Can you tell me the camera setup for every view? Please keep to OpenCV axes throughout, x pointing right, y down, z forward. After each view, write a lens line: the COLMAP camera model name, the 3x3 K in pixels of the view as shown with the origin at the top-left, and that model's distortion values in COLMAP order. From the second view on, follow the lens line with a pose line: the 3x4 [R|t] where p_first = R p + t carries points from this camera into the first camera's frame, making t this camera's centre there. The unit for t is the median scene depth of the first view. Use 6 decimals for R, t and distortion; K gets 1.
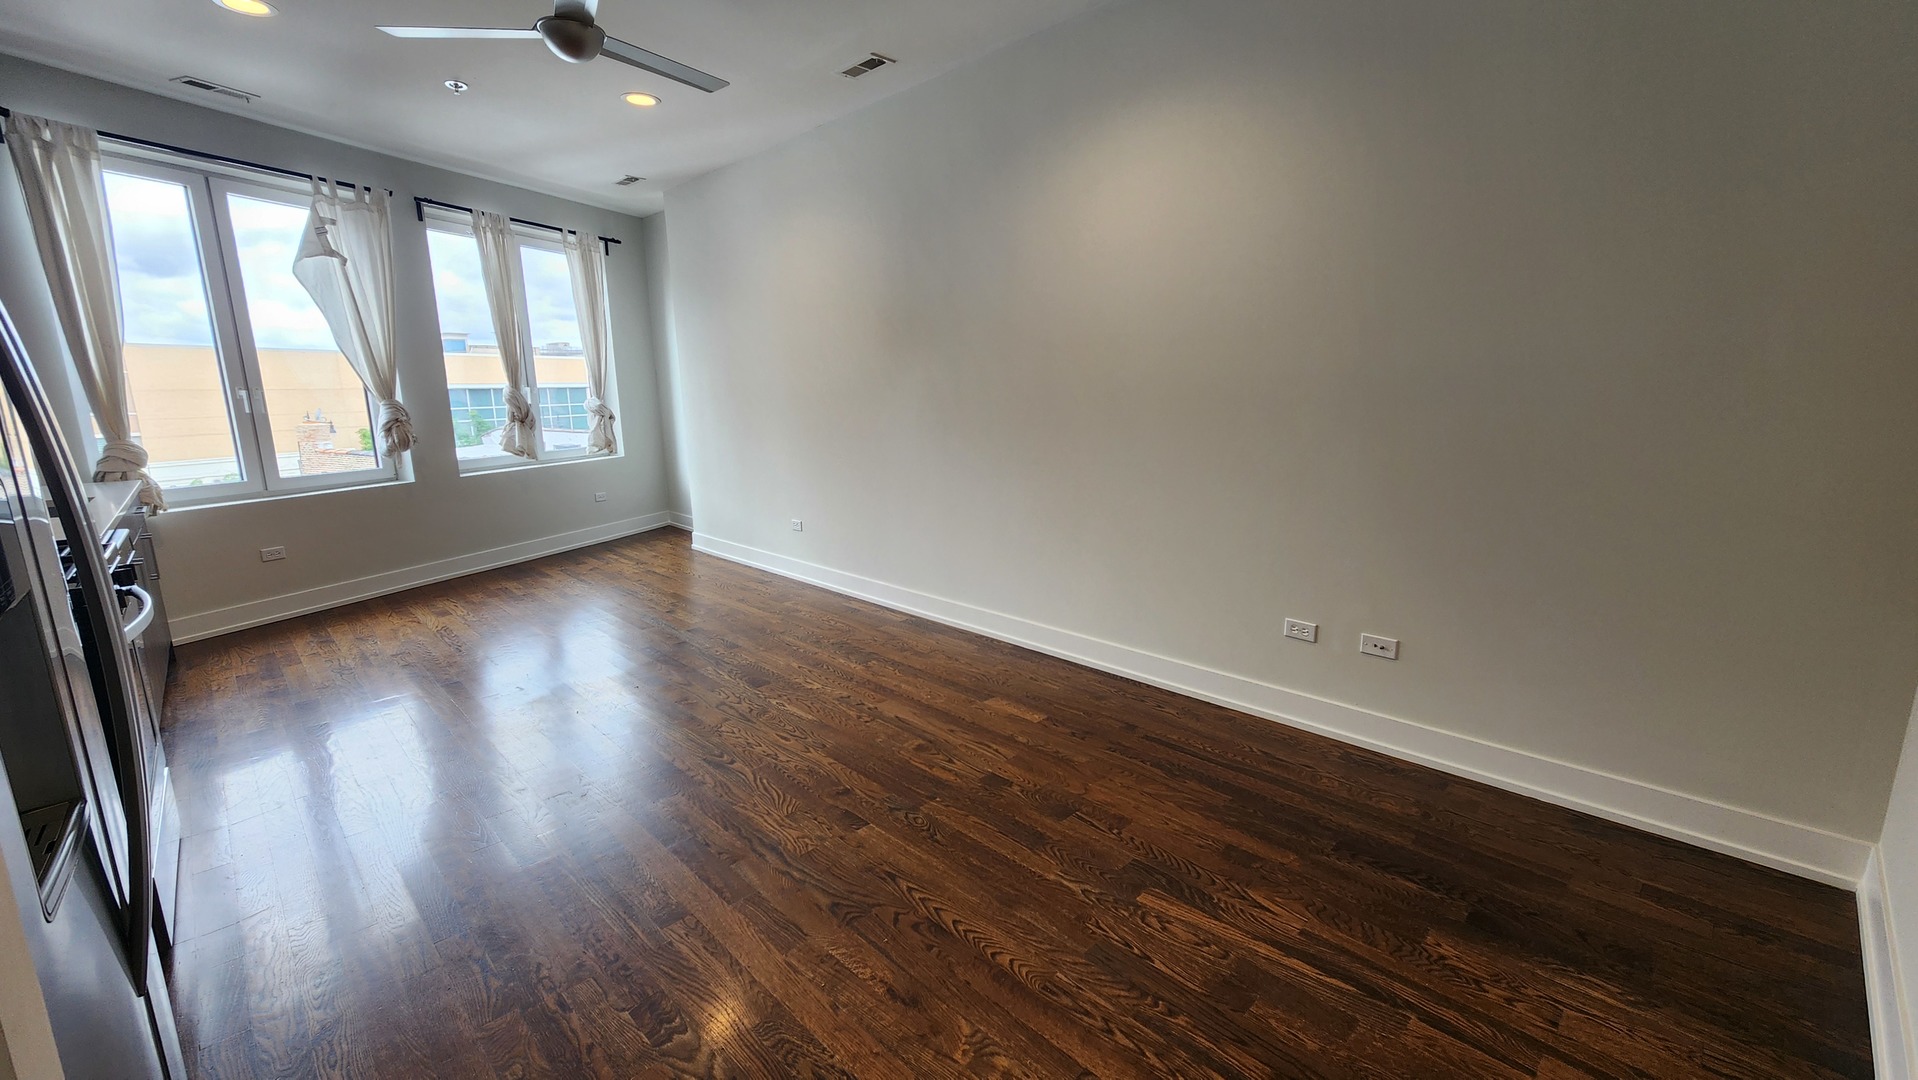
lens RADIAL K [[781.9, 0, 956.9], [0, 781.9, 534.0], [0, 0, 1]] dist [0.001459, -0.001750]
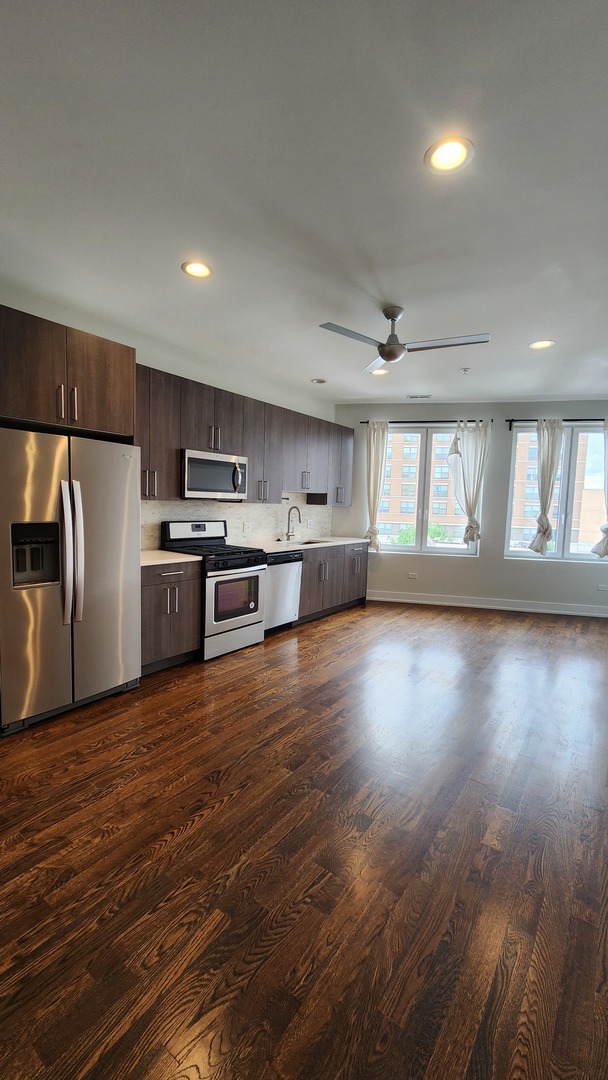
lens RADIAL K [[440.3, 0, 301.2], [0, 440.3, 535.0], [0, 0, 1]] dist [0.001459, -0.001750]
pose [[0.165829, 0.089776, -0.982060, 0.459893], [-0.216102, 0.974951, 0.052635, -0.107920], [0.962185, 0.203497, 0.181076, 0.434583]]
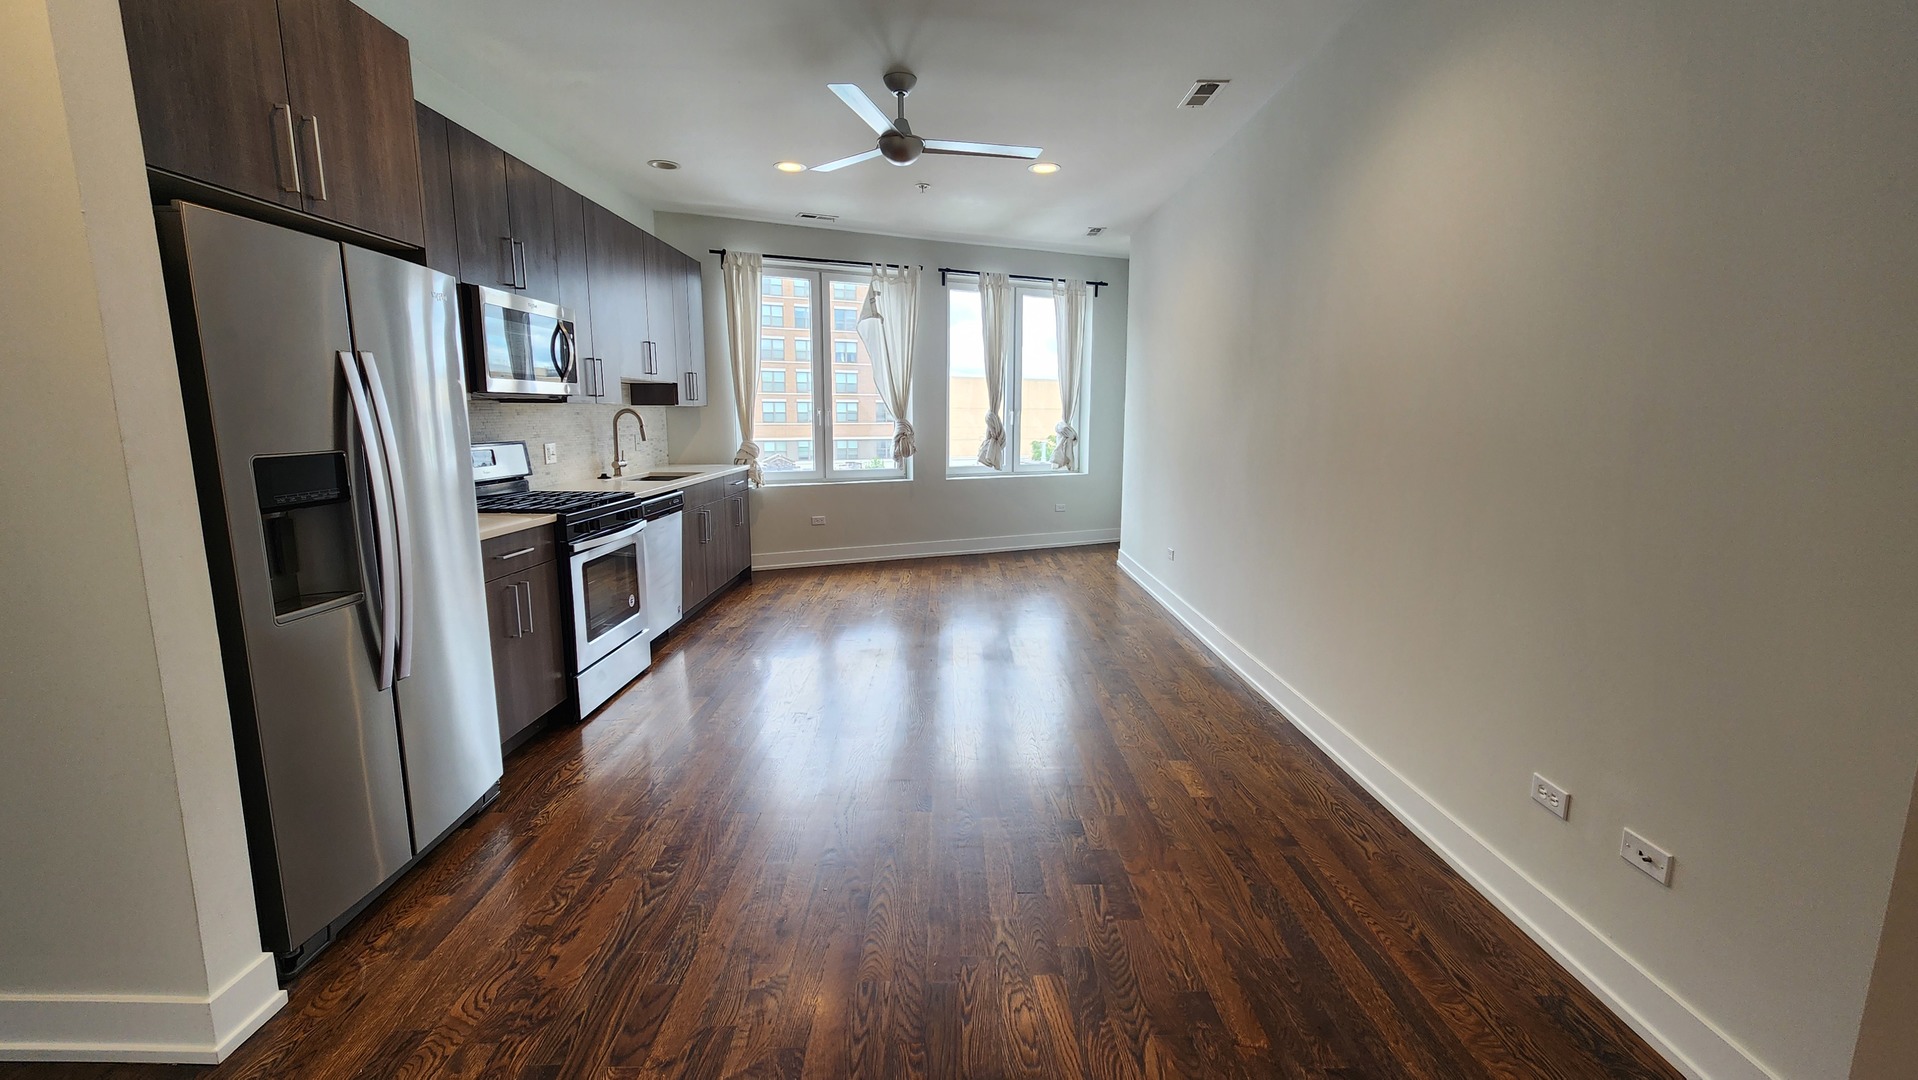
lens RADIAL K [[781.9, 0, 954.0], [0, 781.9, 529.6], [0, 0, 1]] dist [0.001459, -0.001750]
pose [[0.718695, 0.119779, -0.684931, 0.363925], [-0.143652, 0.989377, 0.022287, -0.031017], [0.680325, 0.082374, 0.728267, 0.108594]]
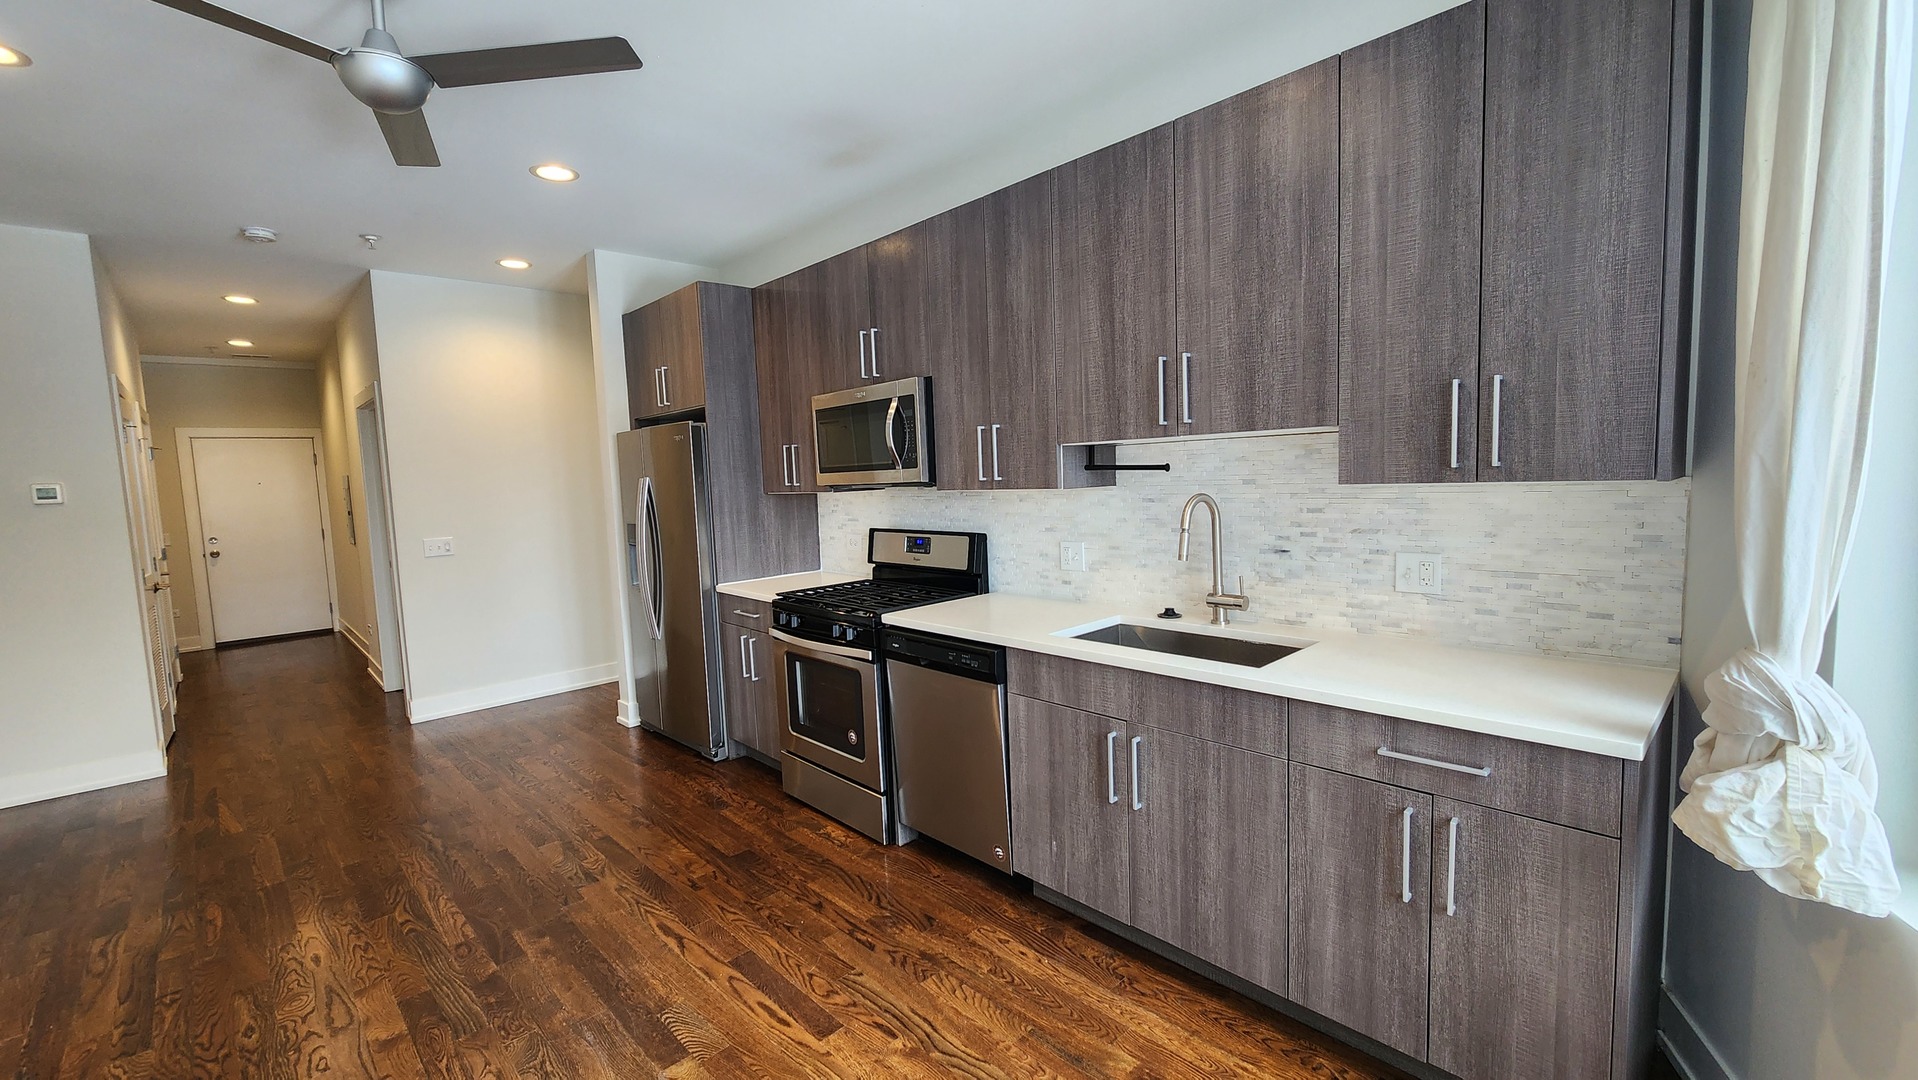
lens RADIAL K [[781.9, 0, 962.8], [0, 781.9, 533.0], [0, 0, 1]] dist [0.001459, -0.001750]
pose [[-0.998351, 0.057253, 0.004209, -0.689832], [0.056291, 0.961916, 0.267486, -0.263326], [0.011266, 0.267281, -0.963553, 1.239977]]
